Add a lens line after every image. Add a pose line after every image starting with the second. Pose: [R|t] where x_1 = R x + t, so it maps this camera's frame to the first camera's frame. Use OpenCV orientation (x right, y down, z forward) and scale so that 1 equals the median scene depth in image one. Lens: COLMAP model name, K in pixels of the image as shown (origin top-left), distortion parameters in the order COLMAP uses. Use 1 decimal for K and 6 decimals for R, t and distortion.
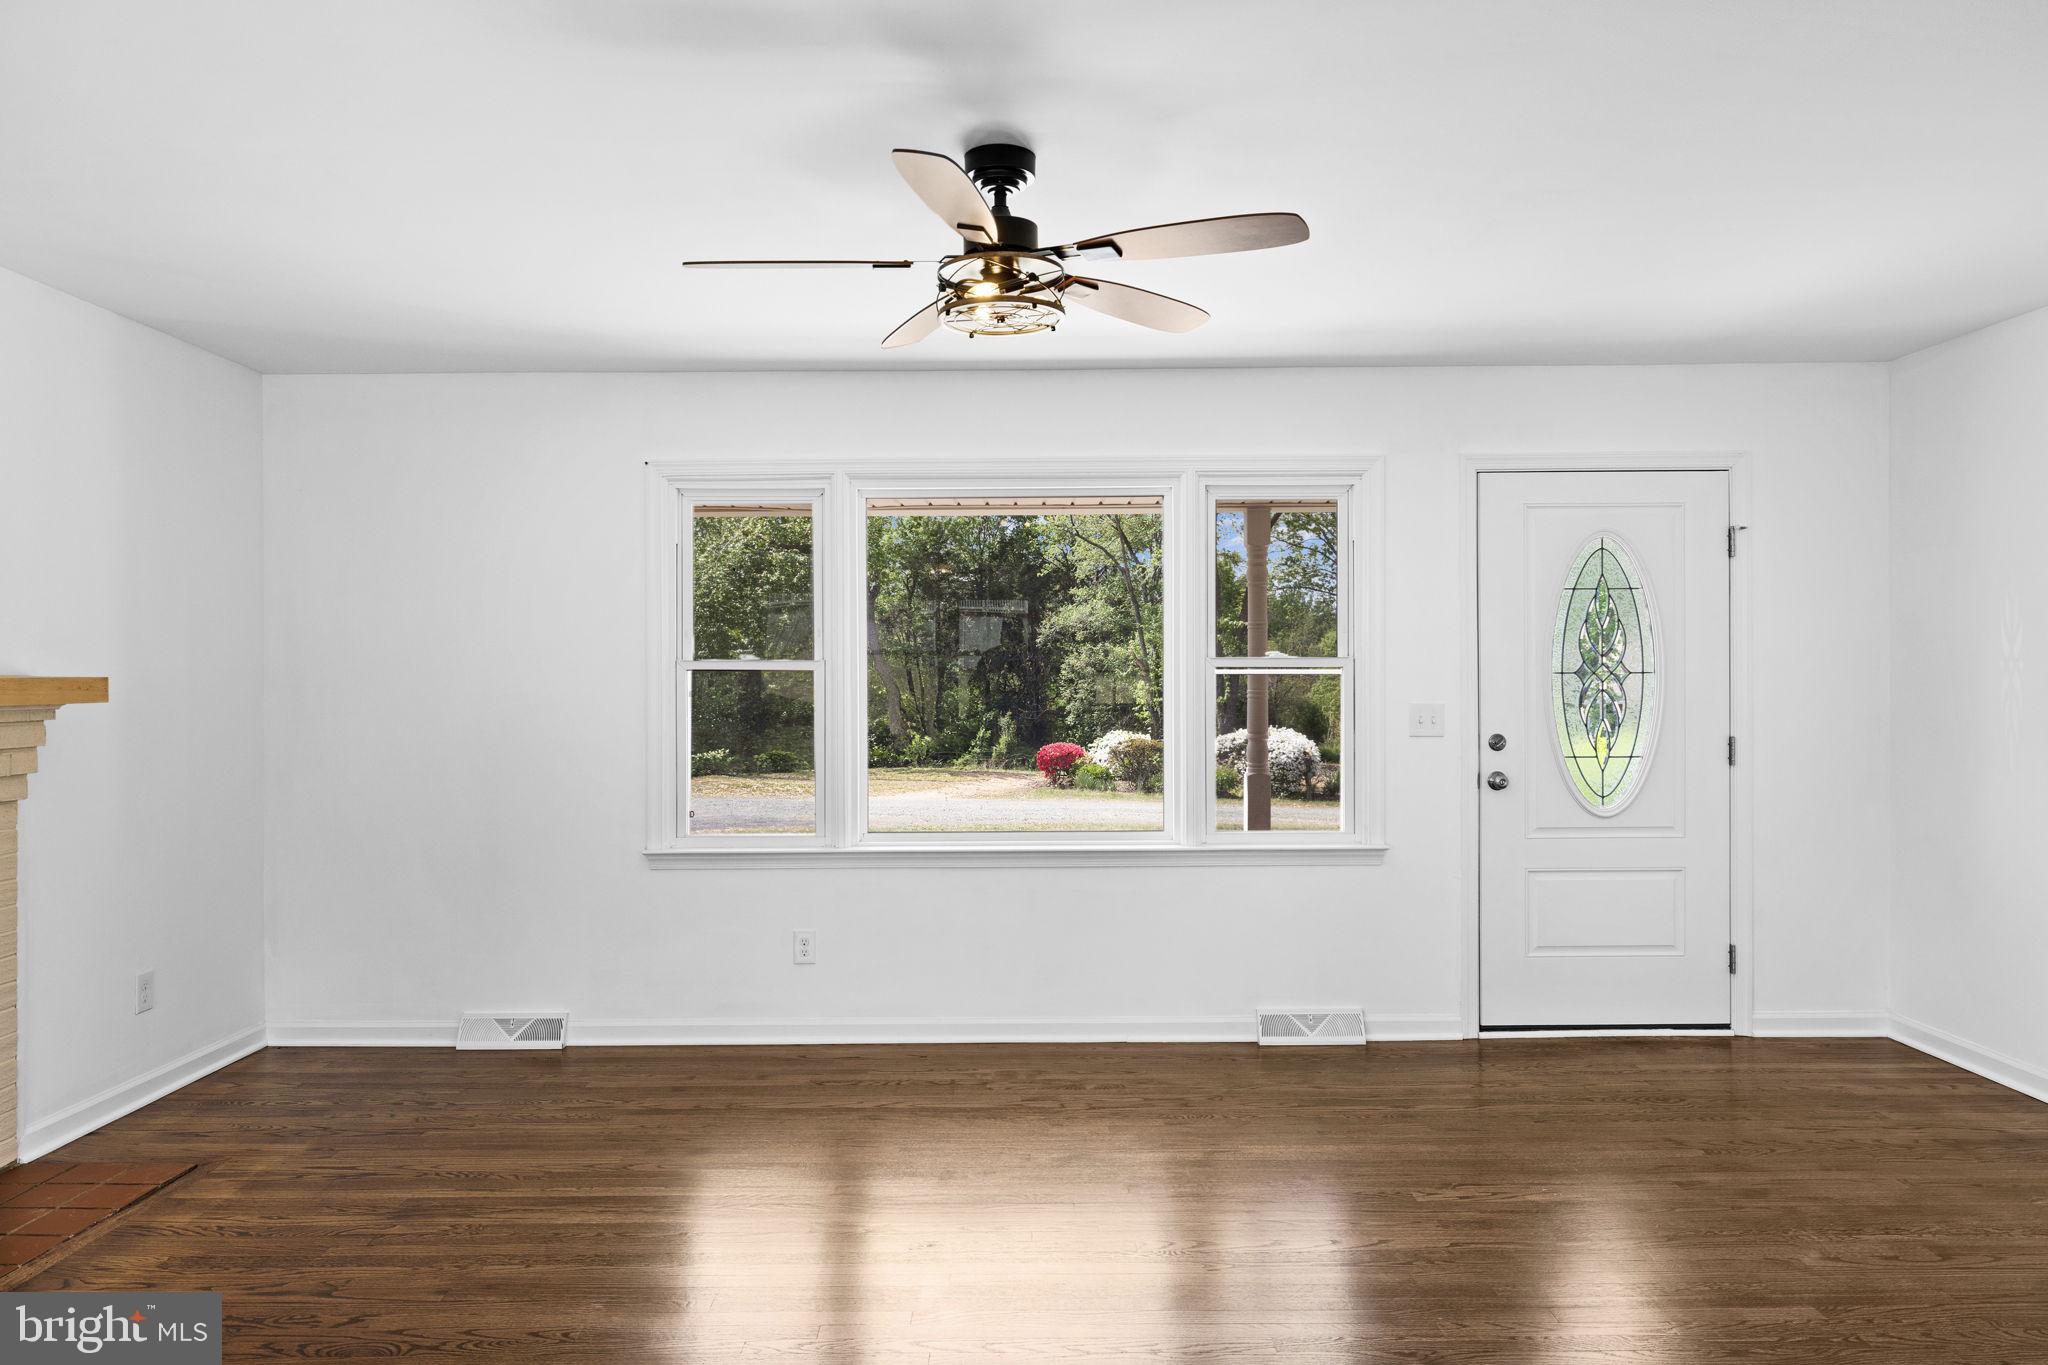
lens RADIAL K [[1327.5, 0, 1028.5], [0, 1327.5, 677.1], [0, 0, 1]] dist [-0.000764, 0.001957]
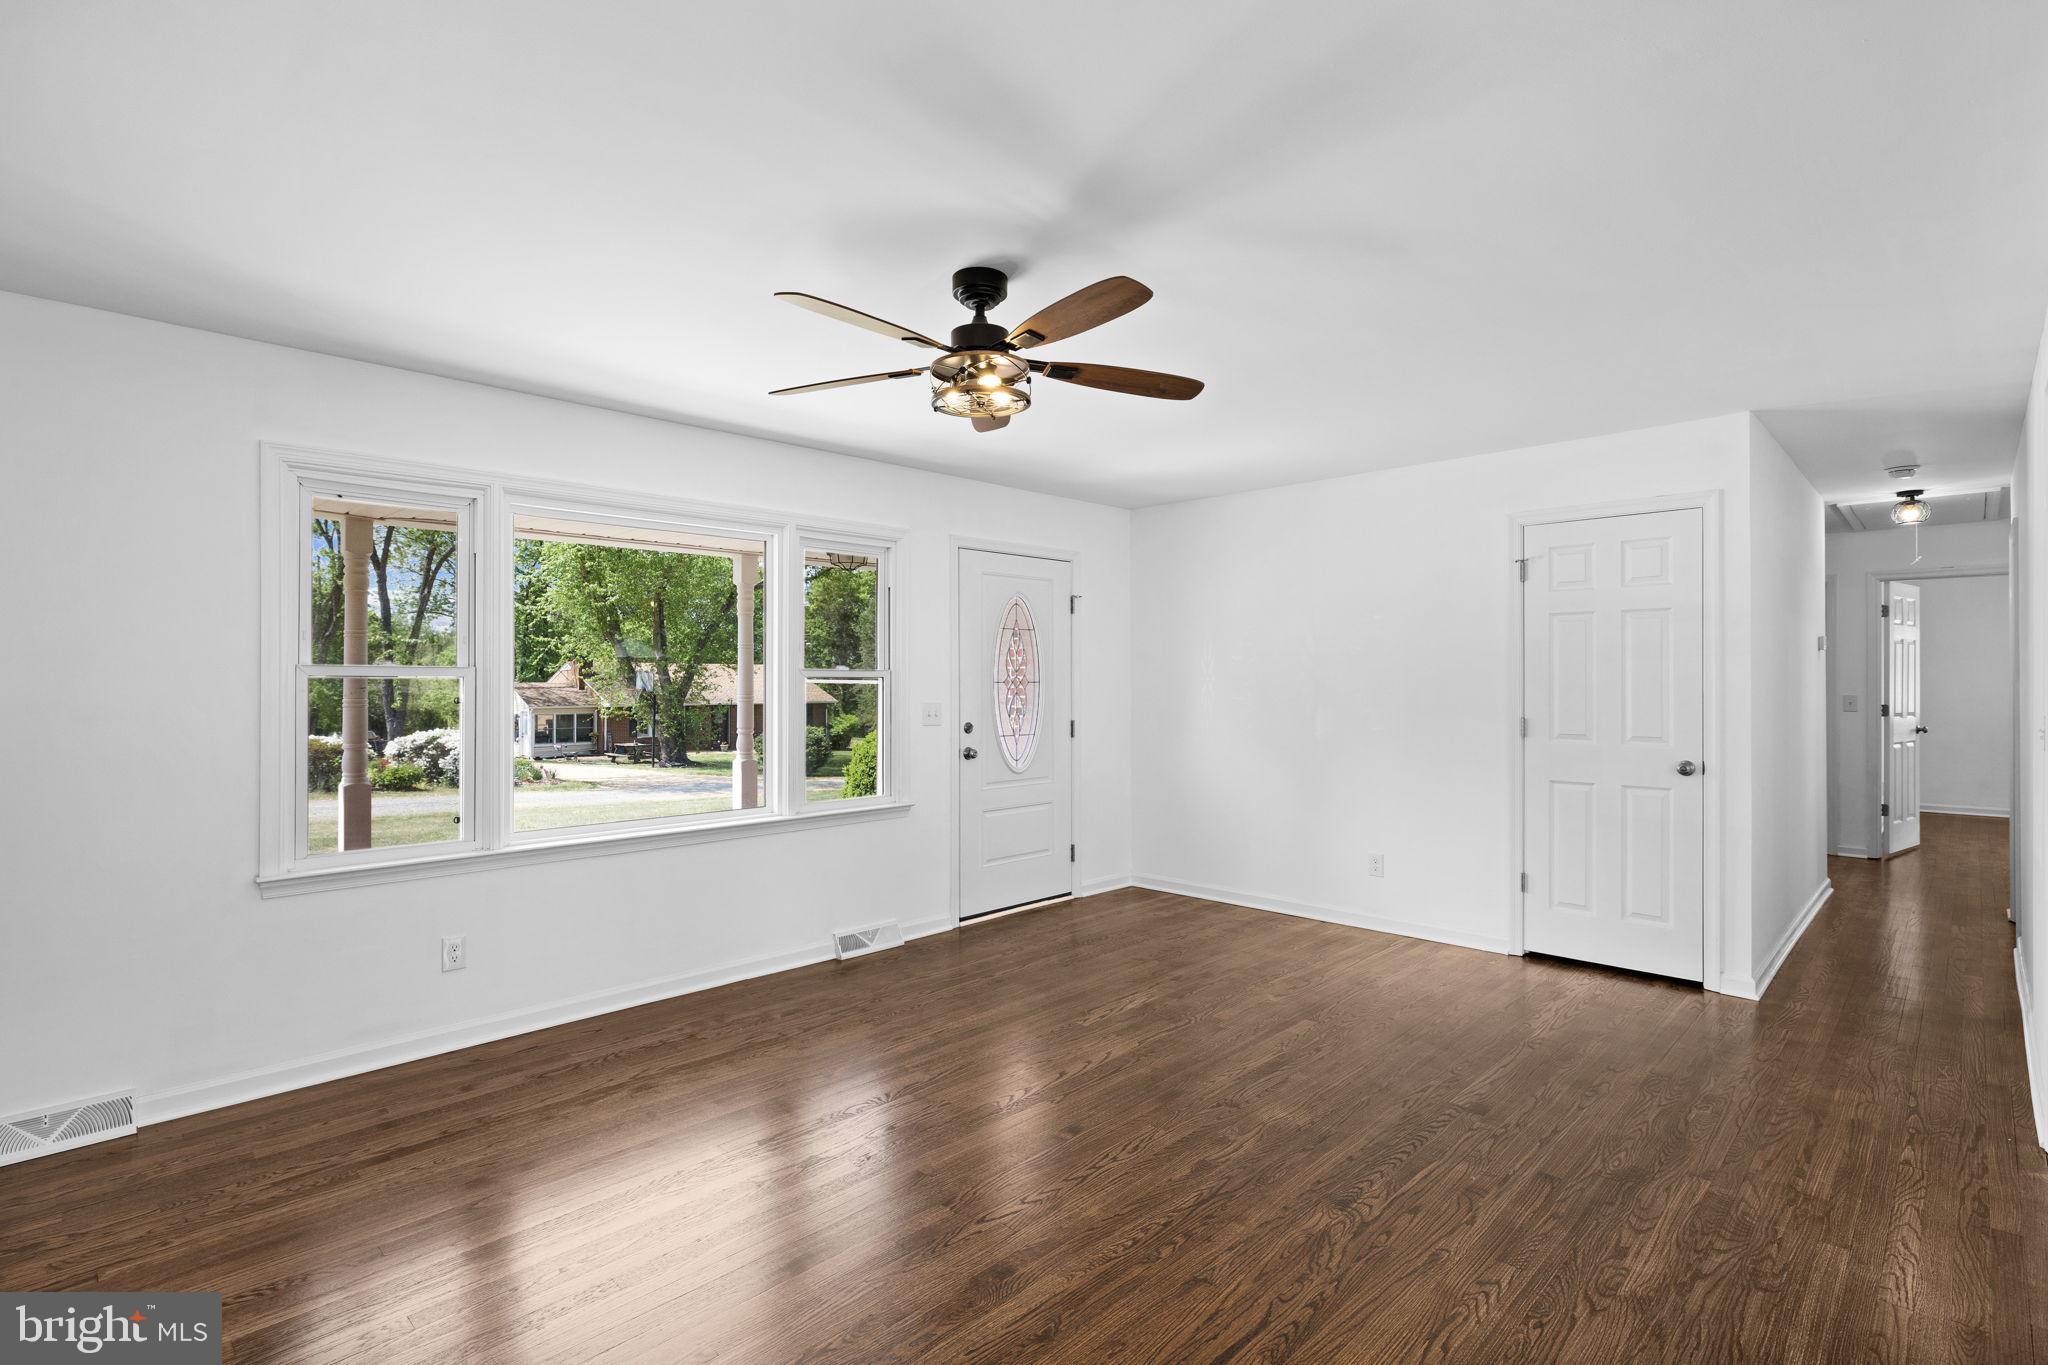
lens RADIAL K [[962.0, 0, 1020.8], [0, 962.0, 678.7], [0, 0, 1]] dist [-0.000880, 0.000768]
pose [[0.710536, 0.005804, 0.703637, -0.378477], [0.000656, 0.999960, -0.008911, 0.003024], [-0.703660, 0.006793, 0.710504, 0.183042]]
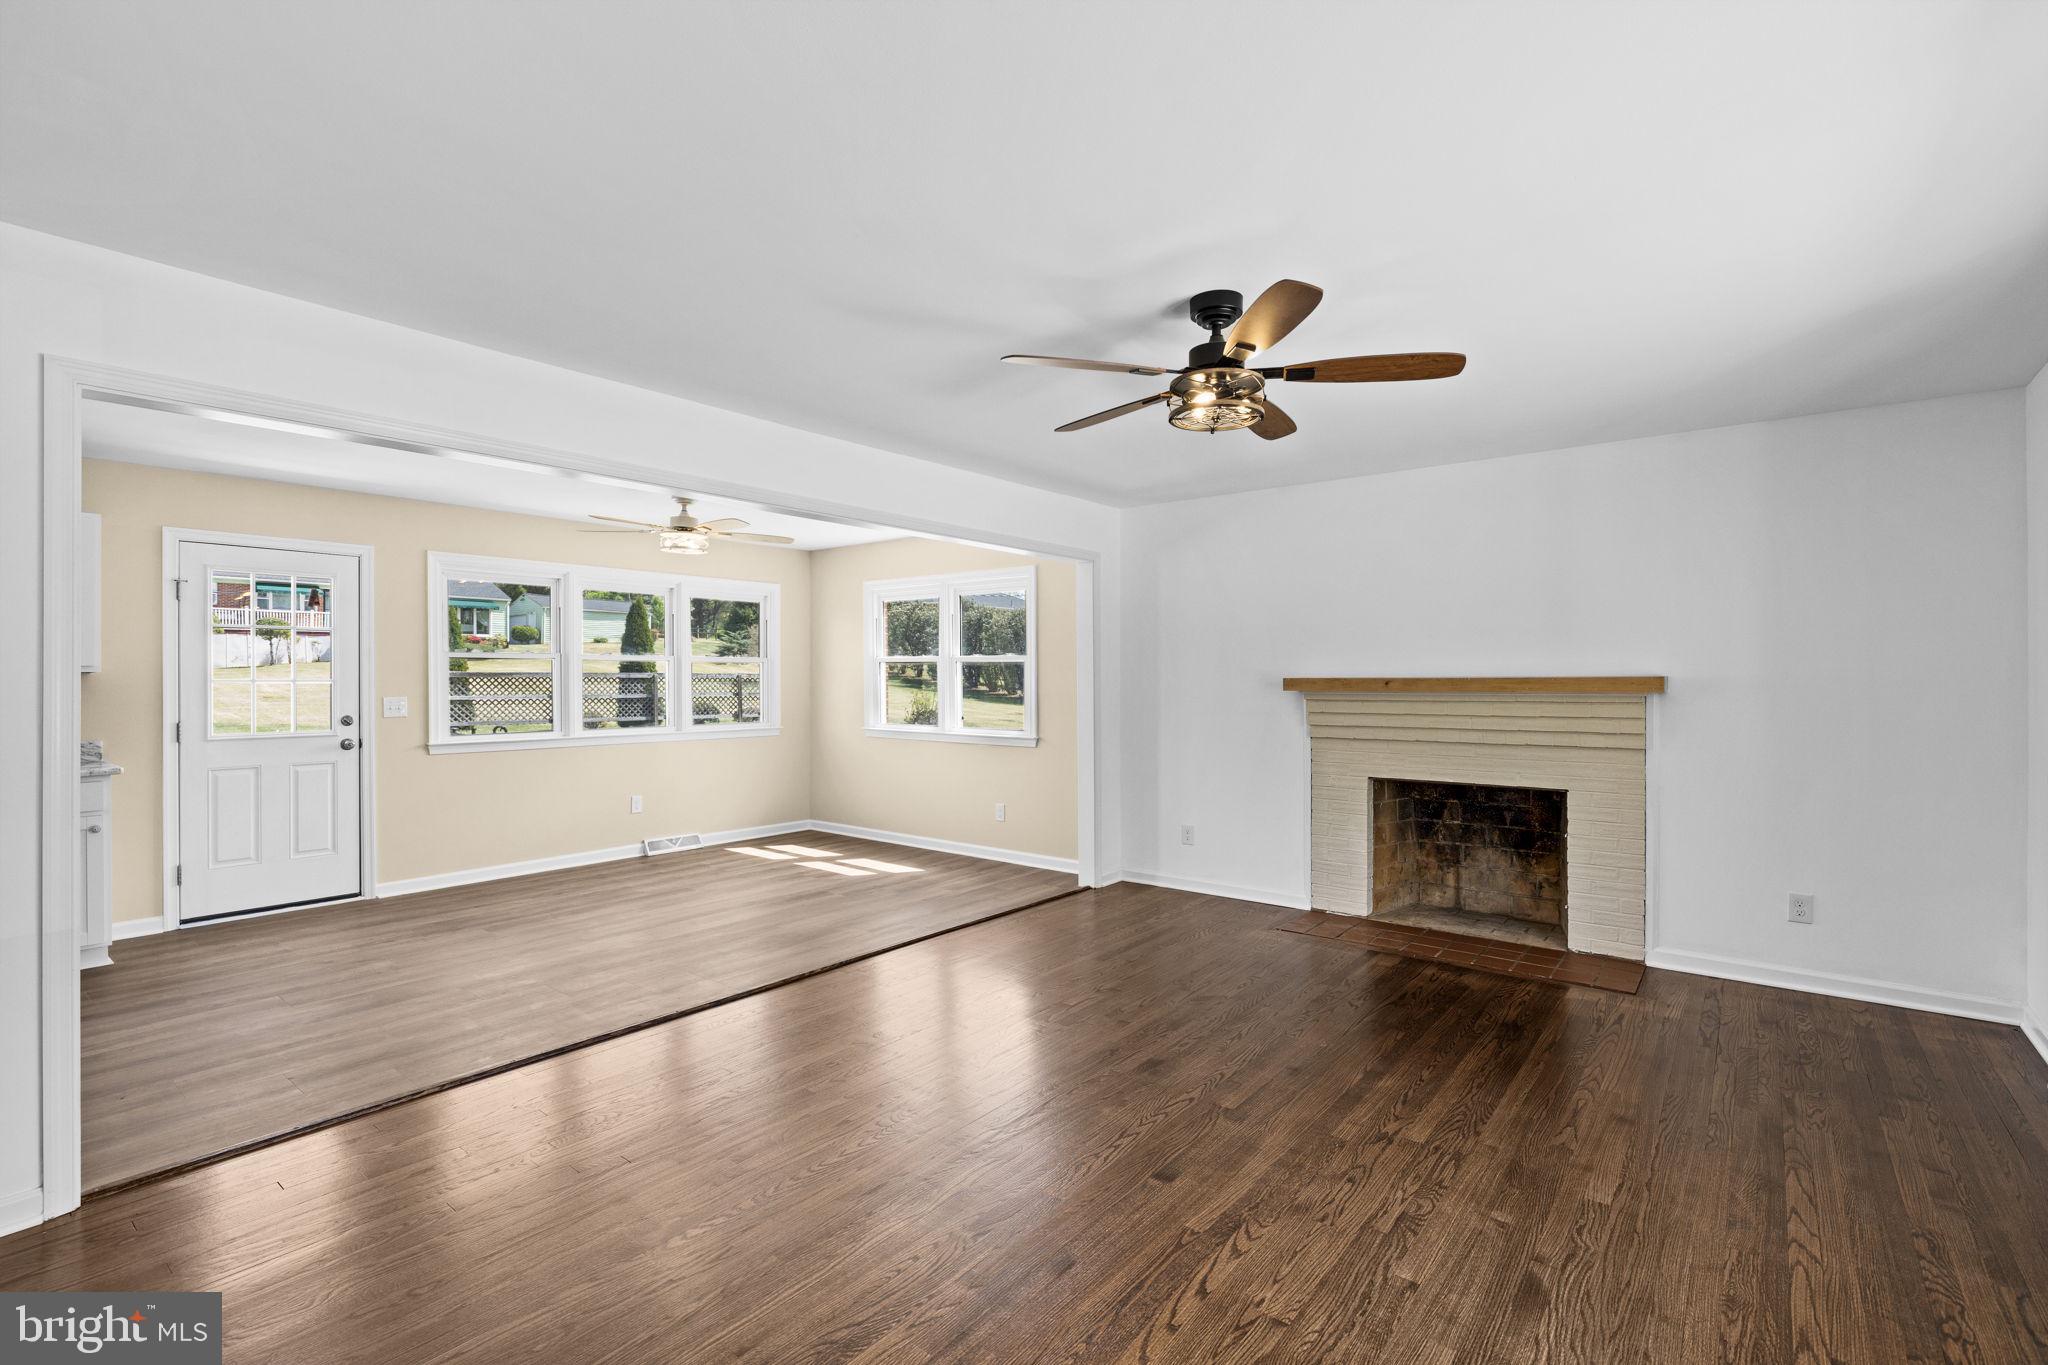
lens RADIAL K [[932.4, 0, 1022.9], [0, 932.4, 677.8], [0, 0, 1]] dist [0.000173, 0.000240]
pose [[-0.632757, 0.002616, -0.774346, 0.495977], [0.003436, 0.999994, 0.000570, -0.001691], [0.774343, -0.002300, -0.632762, 0.849891]]
